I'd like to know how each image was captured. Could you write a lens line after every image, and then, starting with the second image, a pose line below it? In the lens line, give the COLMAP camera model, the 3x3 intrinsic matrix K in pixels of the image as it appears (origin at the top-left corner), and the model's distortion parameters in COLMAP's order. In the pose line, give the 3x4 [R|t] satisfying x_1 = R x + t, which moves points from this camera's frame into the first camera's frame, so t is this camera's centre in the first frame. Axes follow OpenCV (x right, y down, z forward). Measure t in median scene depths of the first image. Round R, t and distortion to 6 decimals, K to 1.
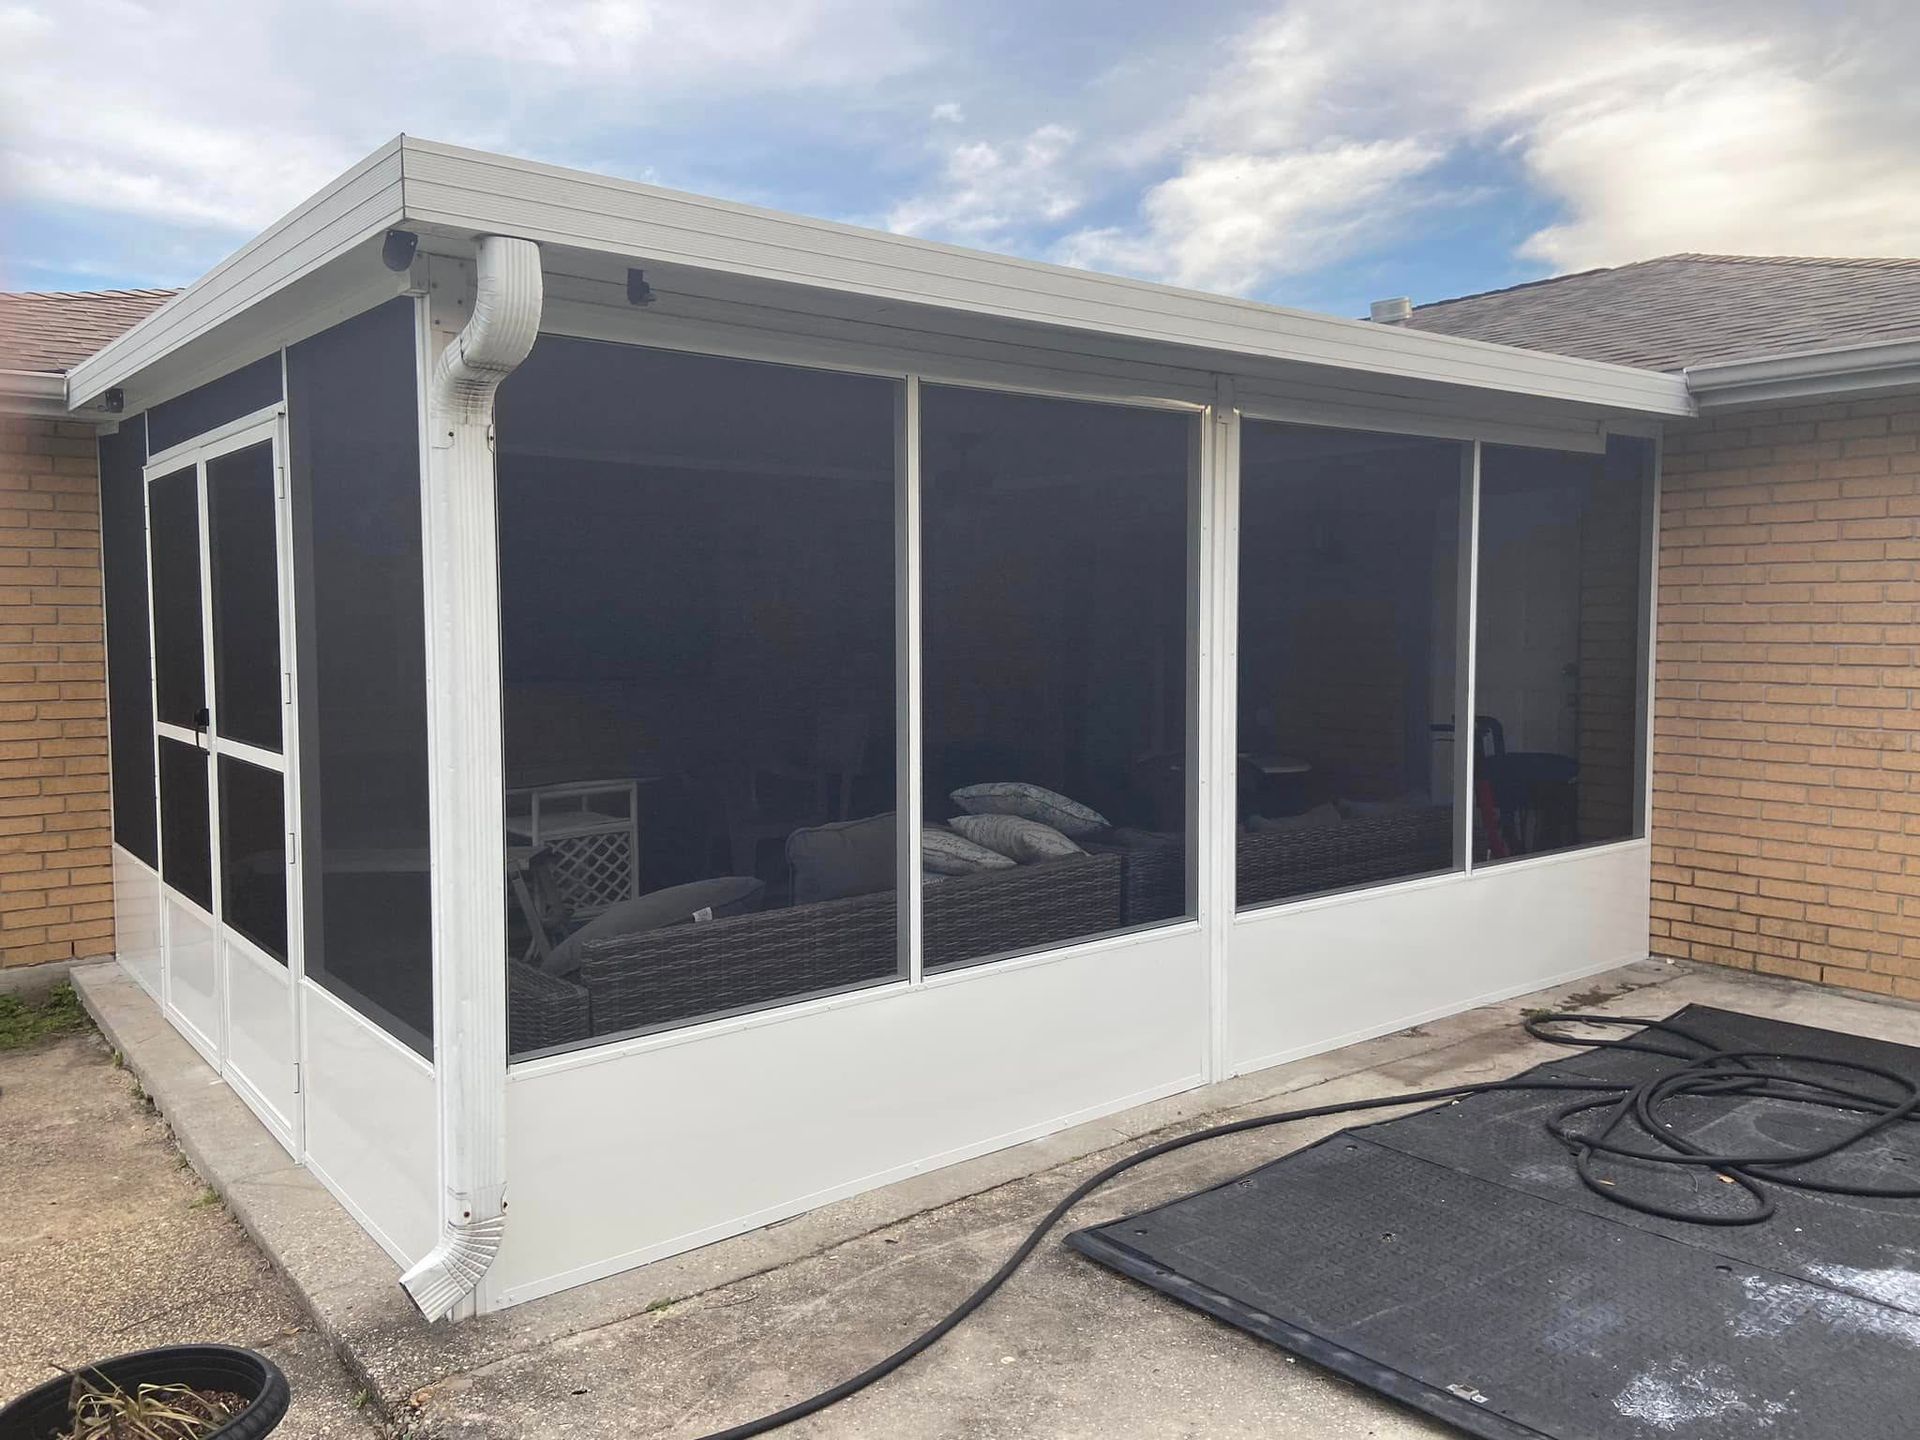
lens RADIAL K [[1503.0, 0, 934.2], [0, 1503.0, 766.6], [0, 0, 1]] dist [0.116743, -0.127219]
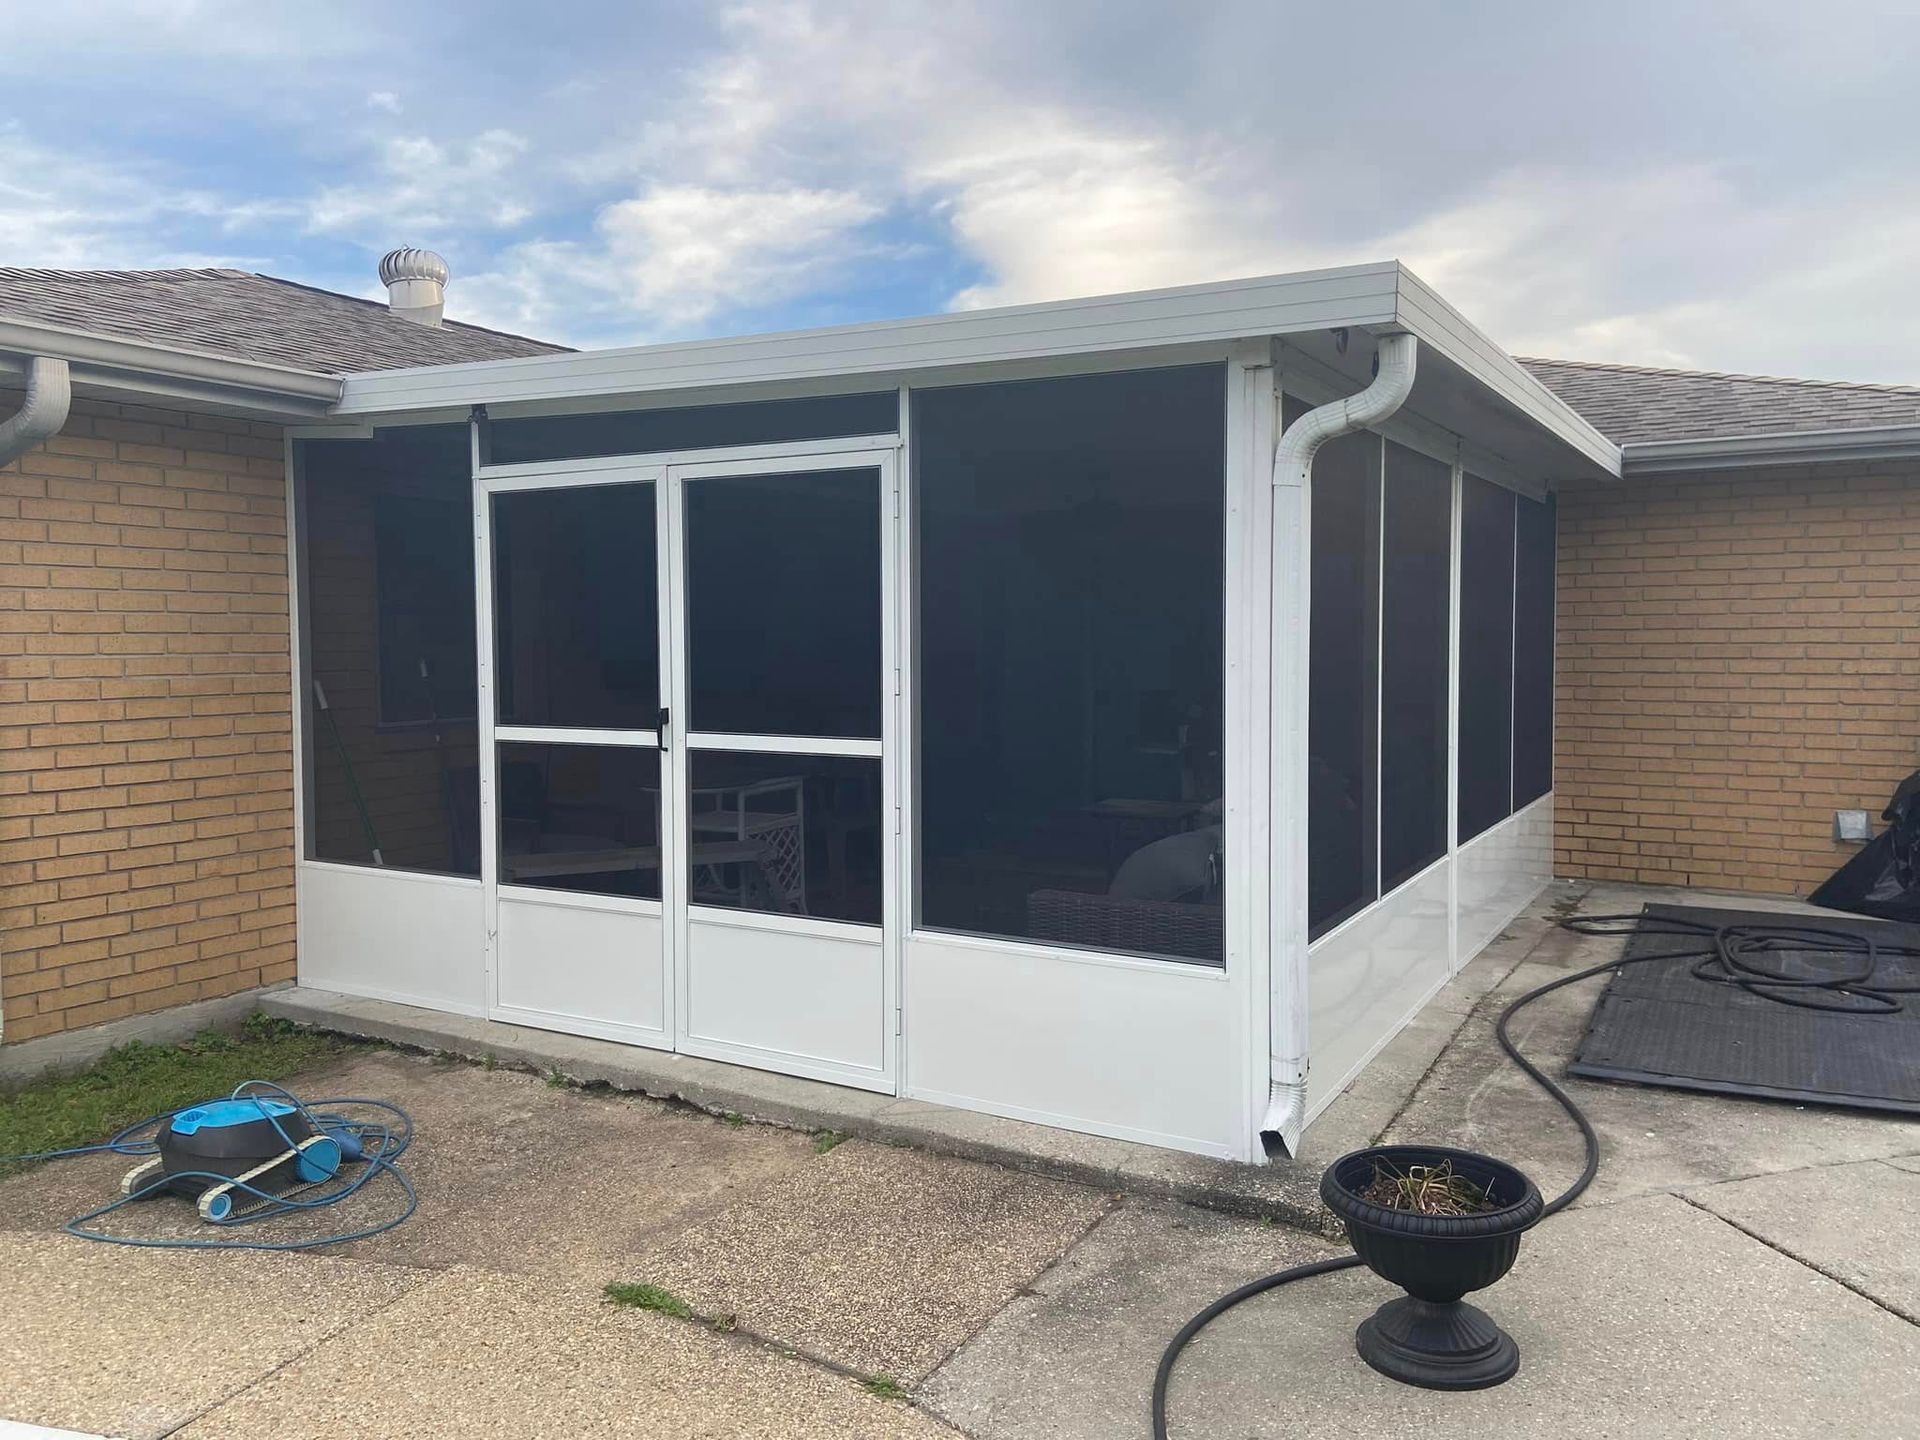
lens RADIAL K [[1503.0, 0, 997.0], [0, 1503.0, 747.9], [0, 0, 1]] dist [0.116743, -0.127219]
pose [[0.923945, -0.030860, 0.381279, -0.480927], [0.041073, 0.998982, -0.018676, 0.014142], [-0.380314, 0.032916, 0.924272, -0.046085]]
